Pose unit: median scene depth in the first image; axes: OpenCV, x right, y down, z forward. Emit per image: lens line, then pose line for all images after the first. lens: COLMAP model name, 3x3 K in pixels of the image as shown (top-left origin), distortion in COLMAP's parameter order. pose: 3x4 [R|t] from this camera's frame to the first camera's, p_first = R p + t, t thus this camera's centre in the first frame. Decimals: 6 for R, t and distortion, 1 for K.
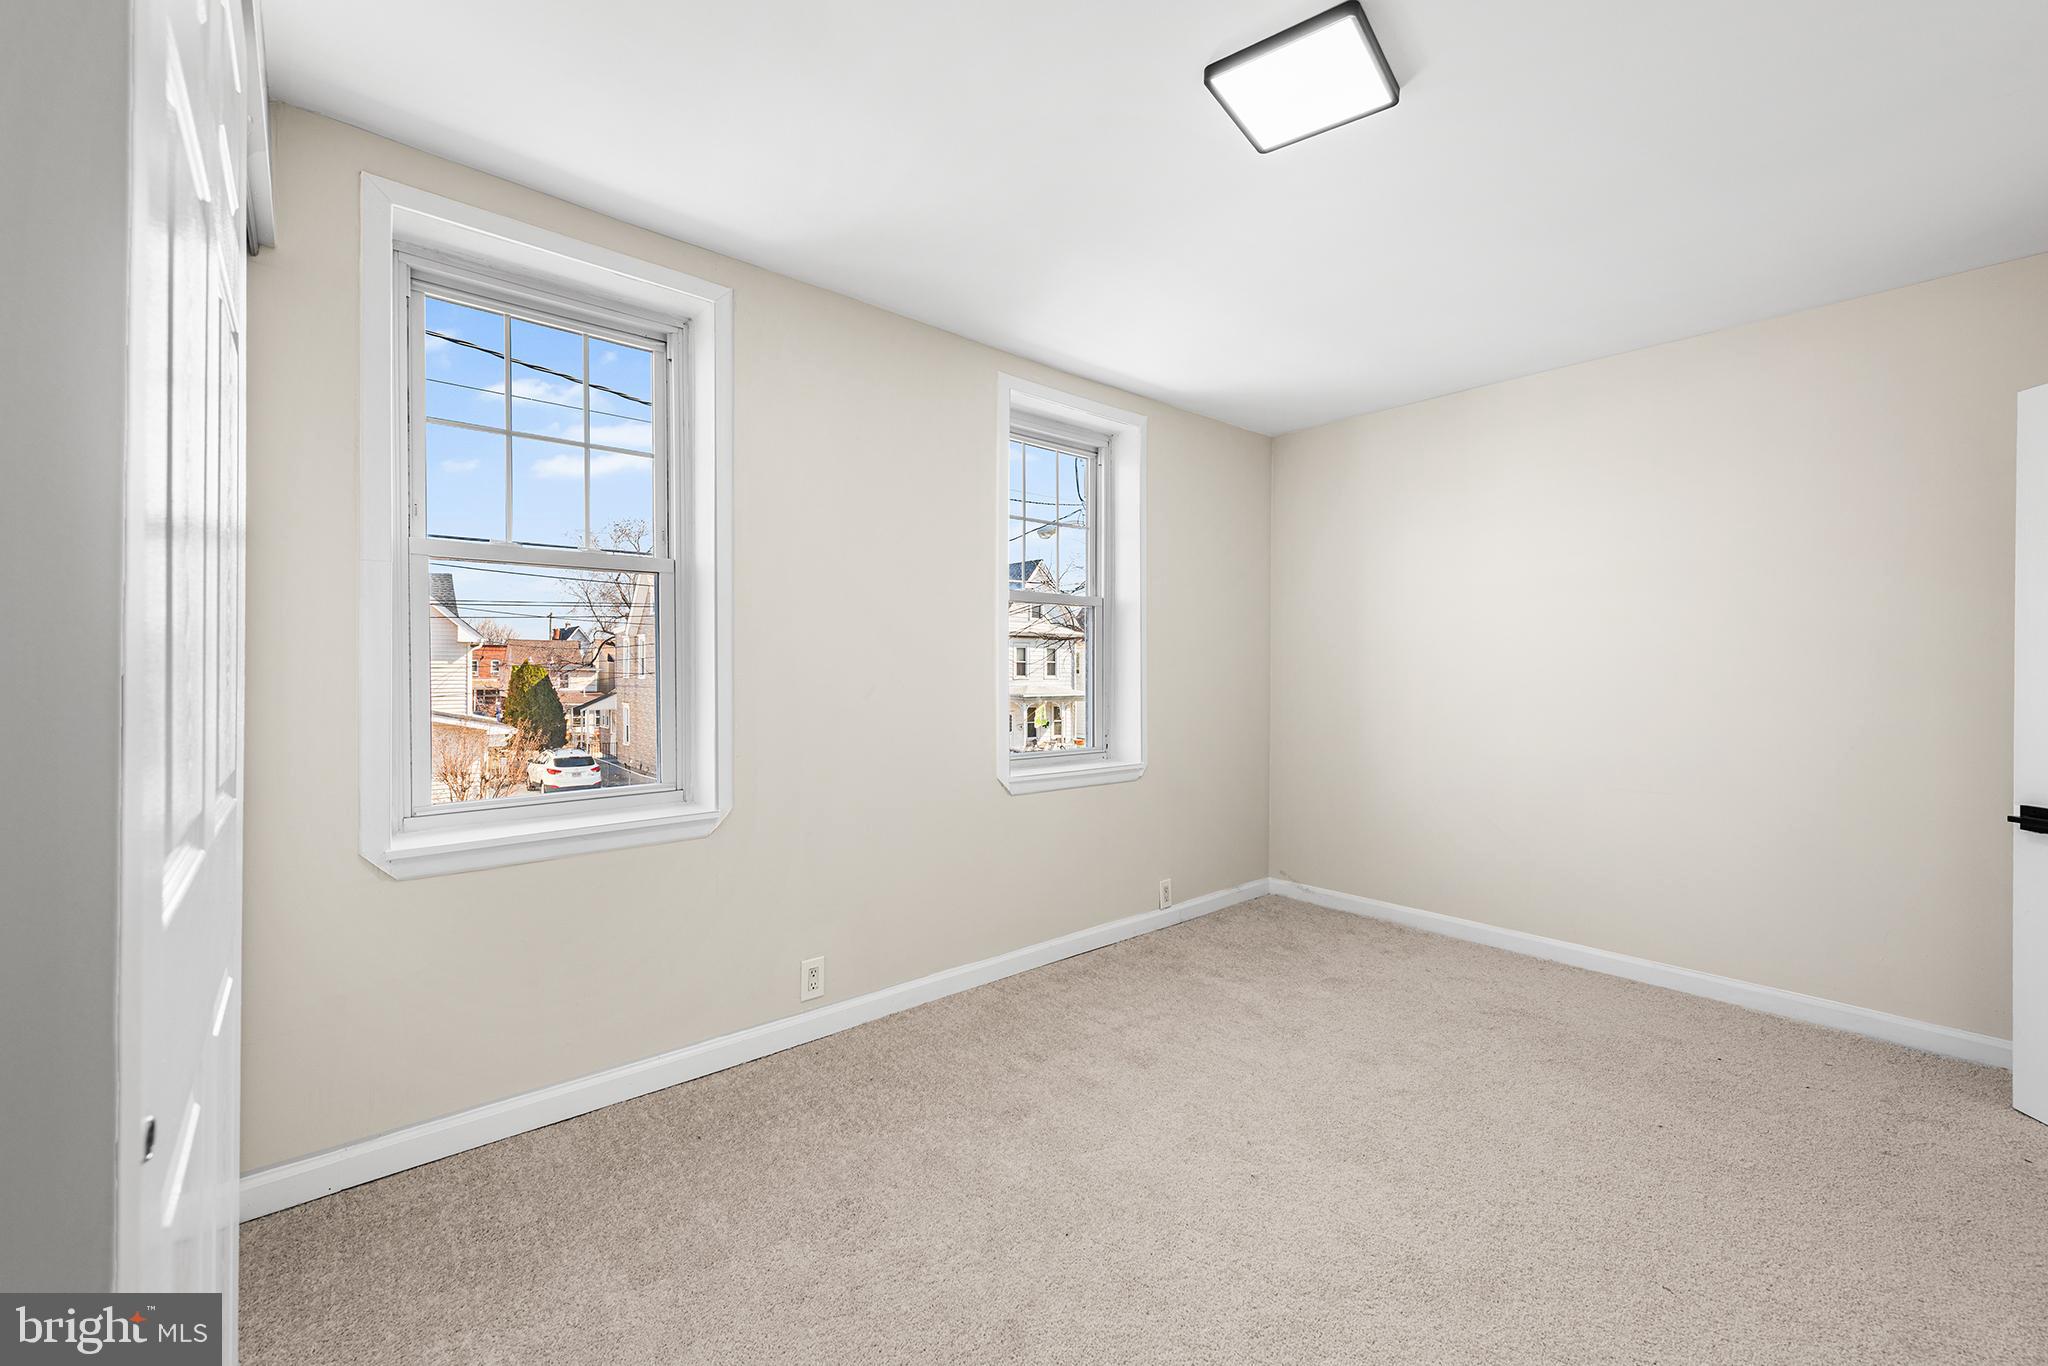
lens RADIAL K [[822.8, 0, 1025.6], [0, 822.8, 672.7], [0, 0, 1]] dist [-0.013336, -0.000400]
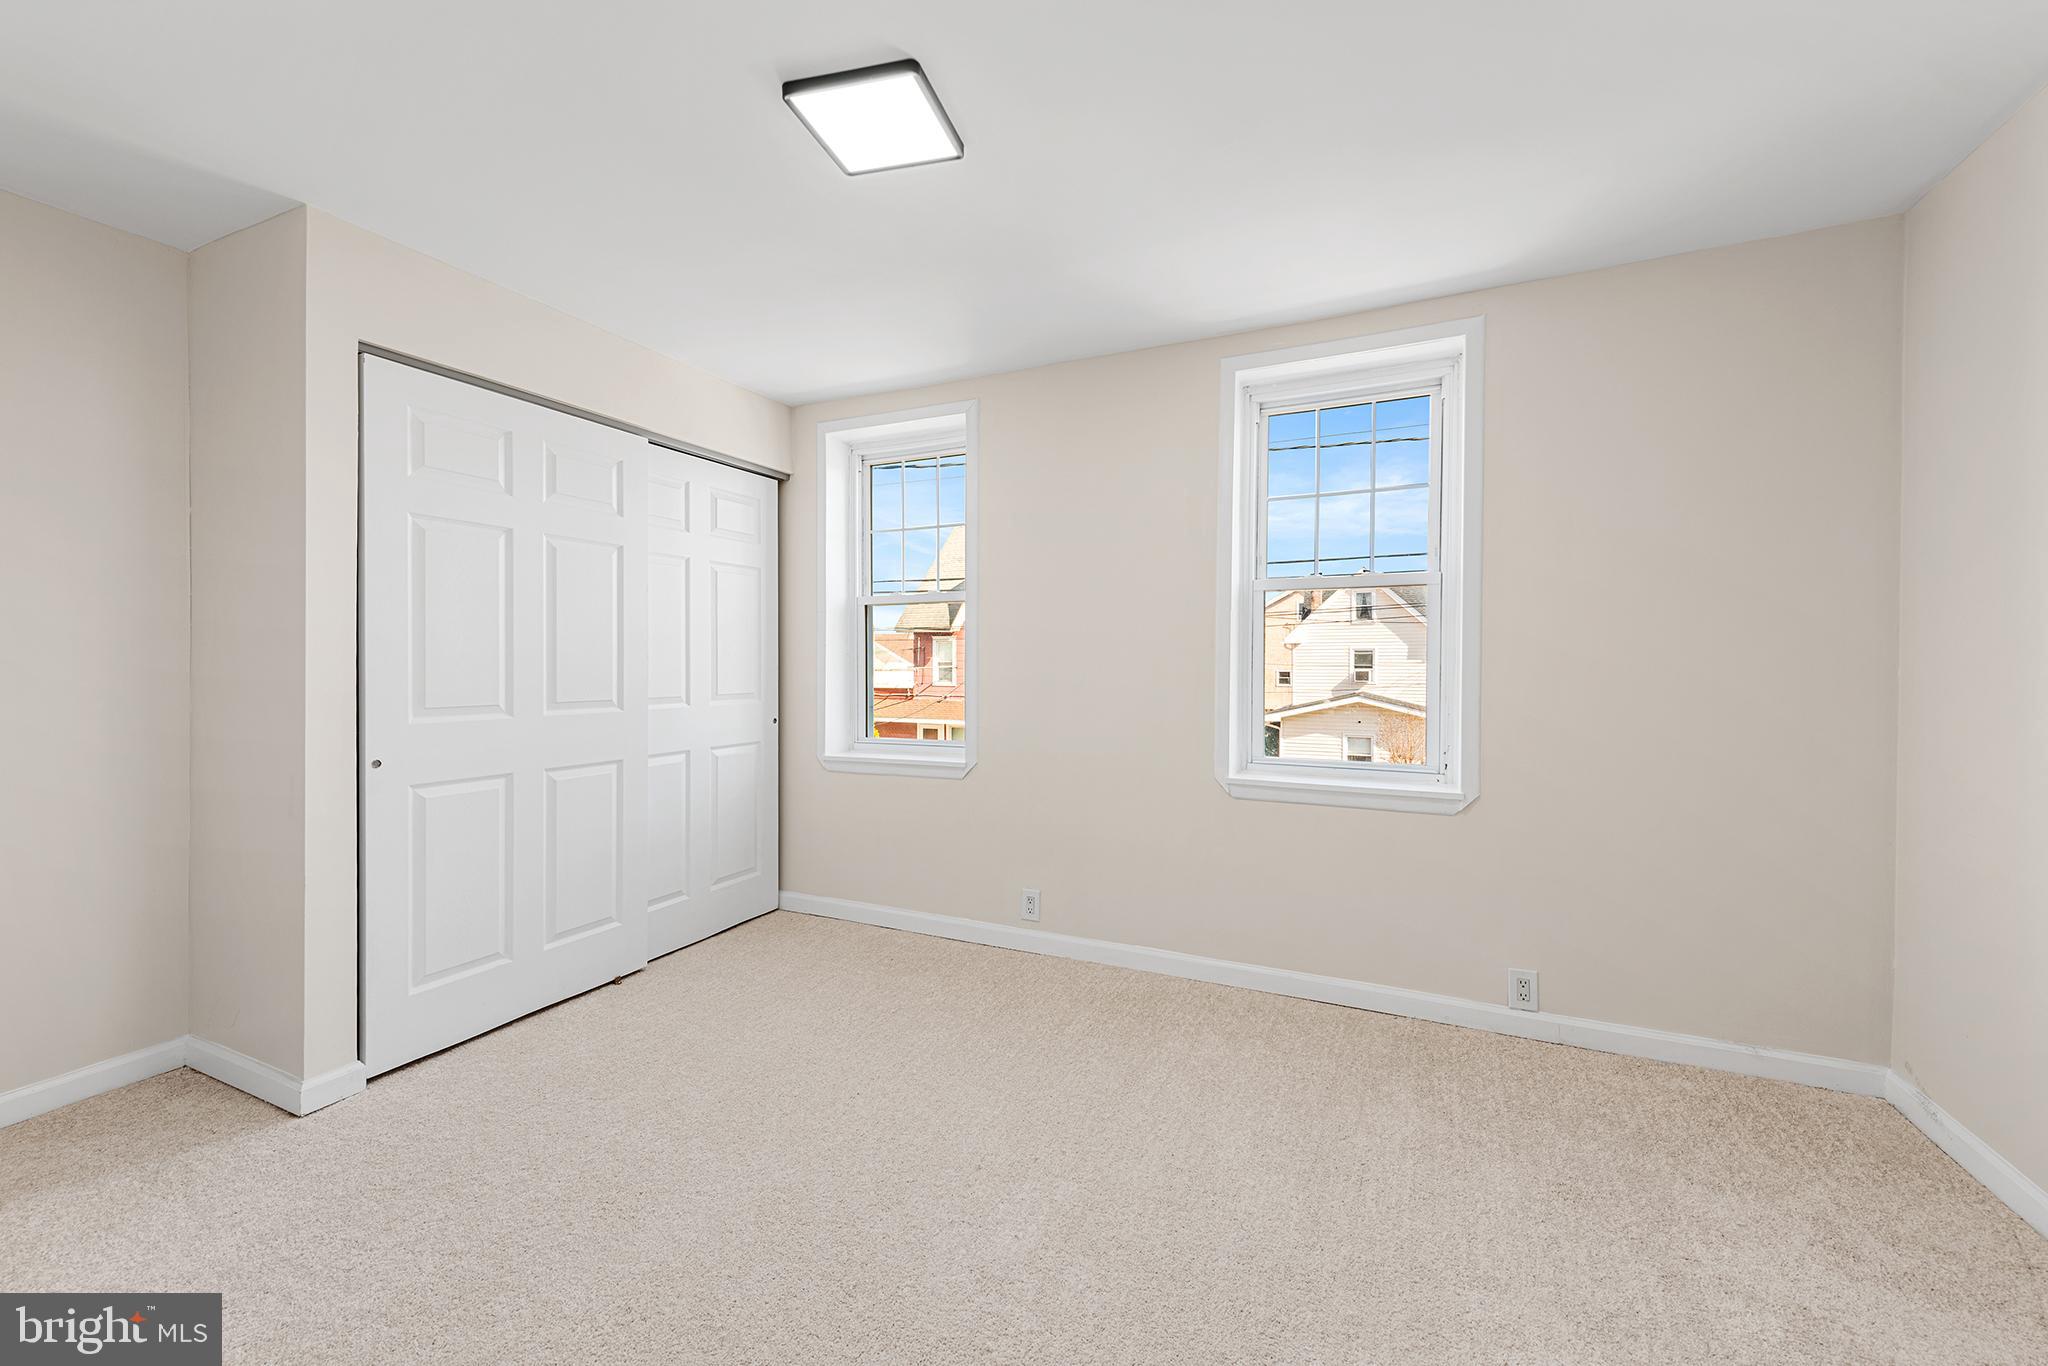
lens RADIAL K [[822.8, 0, 1026.4], [0, 822.8, 672.0], [0, 0, 1]] dist [-0.013336, -0.000400]
pose [[0.388335, 0.011501, -0.921446, 0.757845], [-0.006302, 0.999932, 0.009824, -0.001897], [0.921497, 0.001992, 0.388381, 0.411786]]
